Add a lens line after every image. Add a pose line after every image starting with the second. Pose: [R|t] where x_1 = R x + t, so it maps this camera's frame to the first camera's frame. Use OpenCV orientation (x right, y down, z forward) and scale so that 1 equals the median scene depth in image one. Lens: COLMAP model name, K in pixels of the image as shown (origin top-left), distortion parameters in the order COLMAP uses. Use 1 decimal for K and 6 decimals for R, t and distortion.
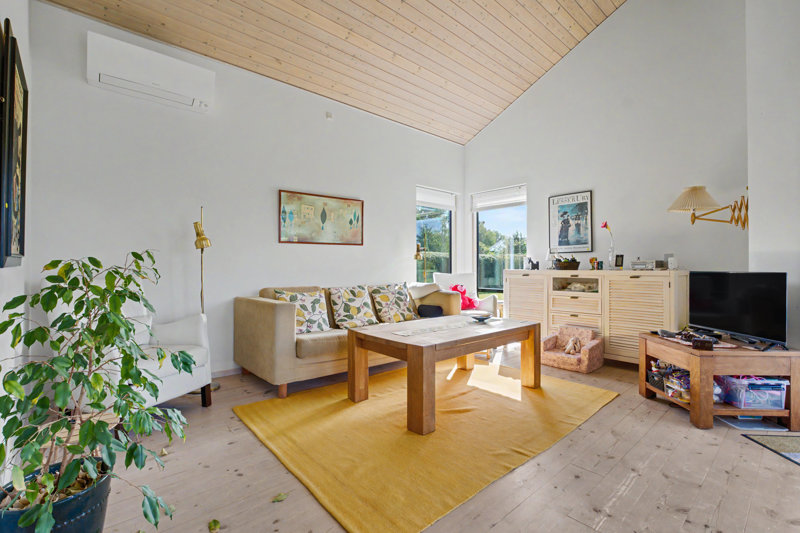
lens RADIAL K [[361.2, 0, 398.6], [0, 361.2, 266.8], [0, 0, 1]] dist [-0.008088, 0.001629]
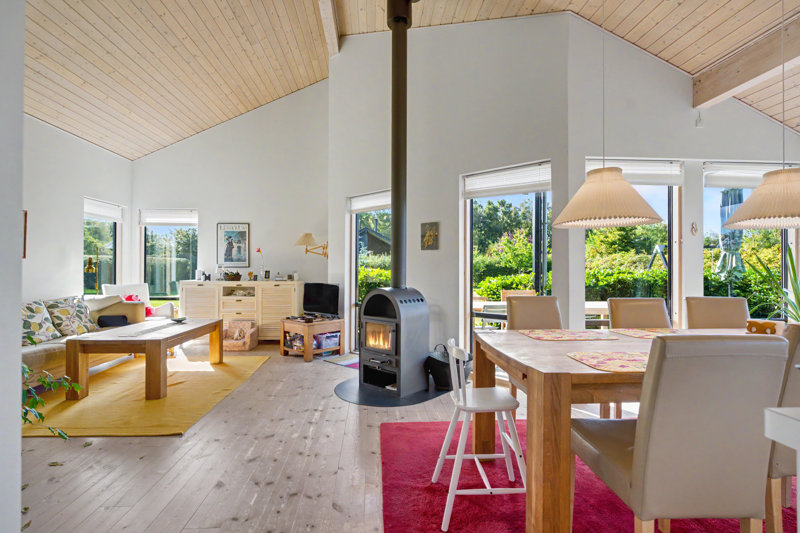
lens RADIAL K [[393.7, 0, 398.0], [0, 393.7, 266.4], [0, 0, 1]] dist [-0.010782, -0.001251]
pose [[0.613980, 0.008150, 0.789280, -0.332234], [-0.008159, 0.999959, -0.003979, -0.045892], [-0.789280, -0.003996, 0.614021, -0.420168]]
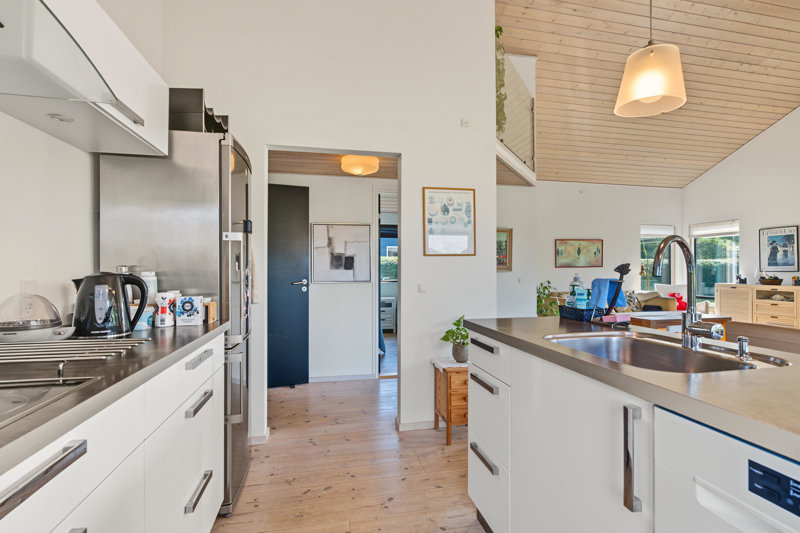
lens RADIAL K [[361.2, 0, 400.1], [0, 361.2, 270.0], [0, 0, 1]] dist [-0.008088, 0.001629]
pose [[0.871113, 0.000914, -0.491082, -0.104781], [0.001541, 0.999988, 0.004593, -0.059179], [0.491081, -0.004758, 0.871101, -0.943366]]
